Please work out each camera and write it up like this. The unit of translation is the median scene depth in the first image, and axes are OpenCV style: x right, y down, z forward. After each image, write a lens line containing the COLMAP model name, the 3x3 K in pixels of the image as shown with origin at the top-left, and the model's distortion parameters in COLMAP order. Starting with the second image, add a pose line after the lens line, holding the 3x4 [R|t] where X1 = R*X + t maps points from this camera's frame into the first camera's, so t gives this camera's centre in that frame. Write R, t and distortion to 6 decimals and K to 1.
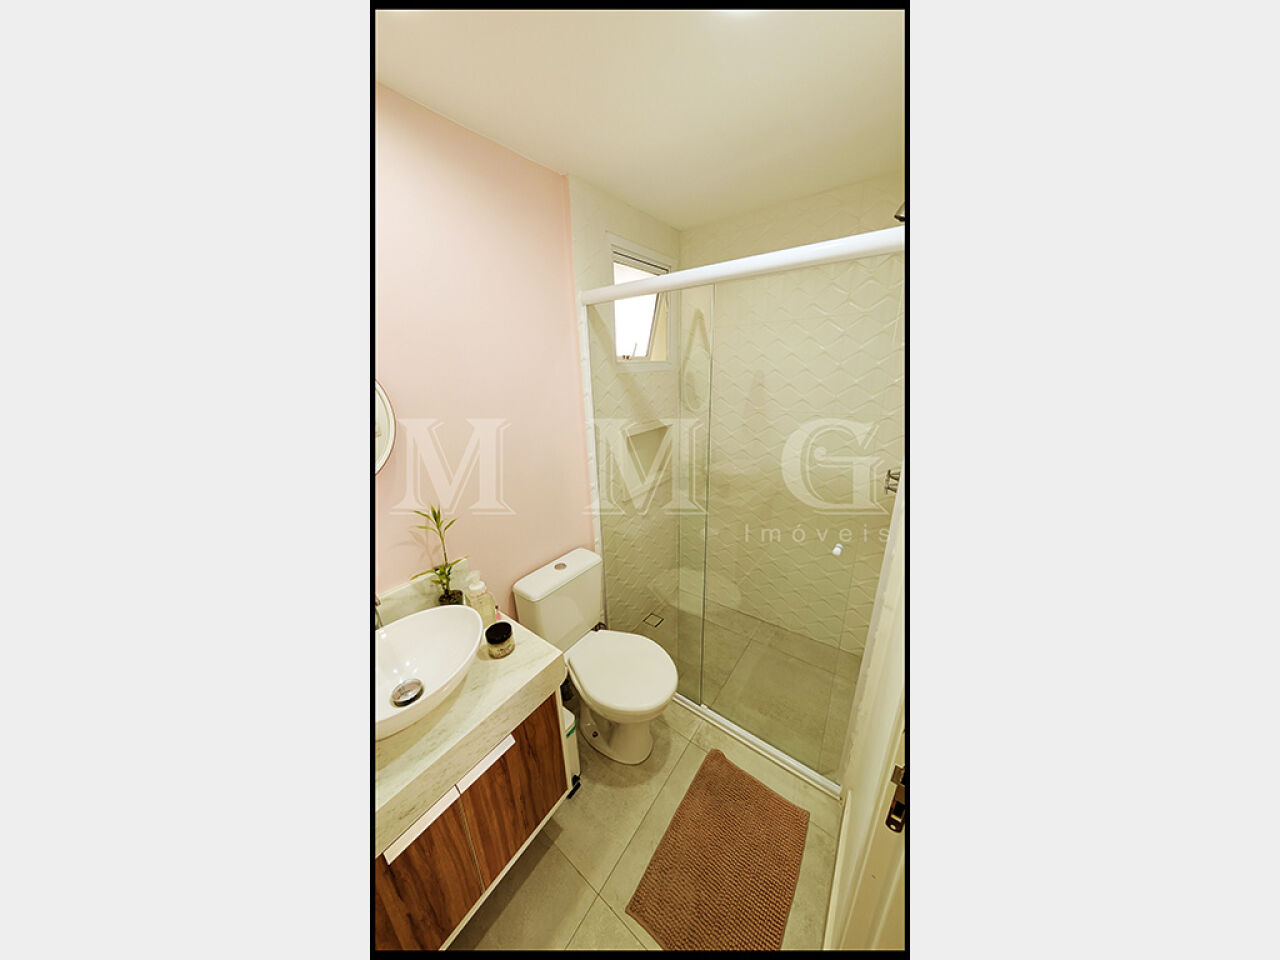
lens RADIAL K [[350.3, 0, 637.9], [0, 350.3, 480.7], [0, 0, 1]] dist [0.001468, 0.000033]
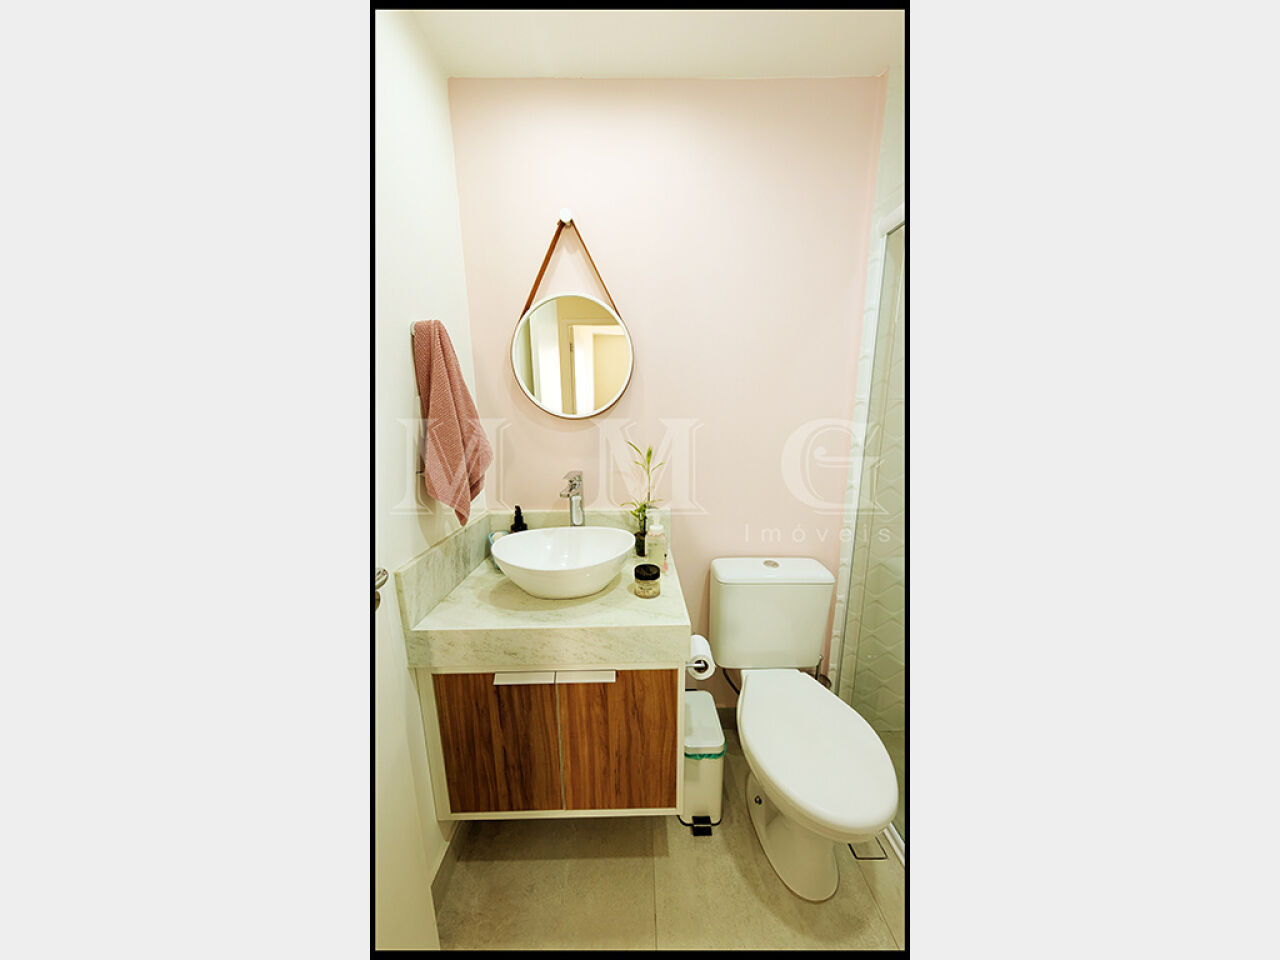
lens RADIAL K [[350.3, 0, 641.3], [0, 350.3, 481.9], [0, 0, 1]] dist [0.001468, 0.000033]
pose [[0.609921, 0.170211, -0.773967, 0.266183], [-0.248782, 0.968412, 0.016922, 0.167555], [0.752399, 0.182228, 0.633000, 0.308255]]
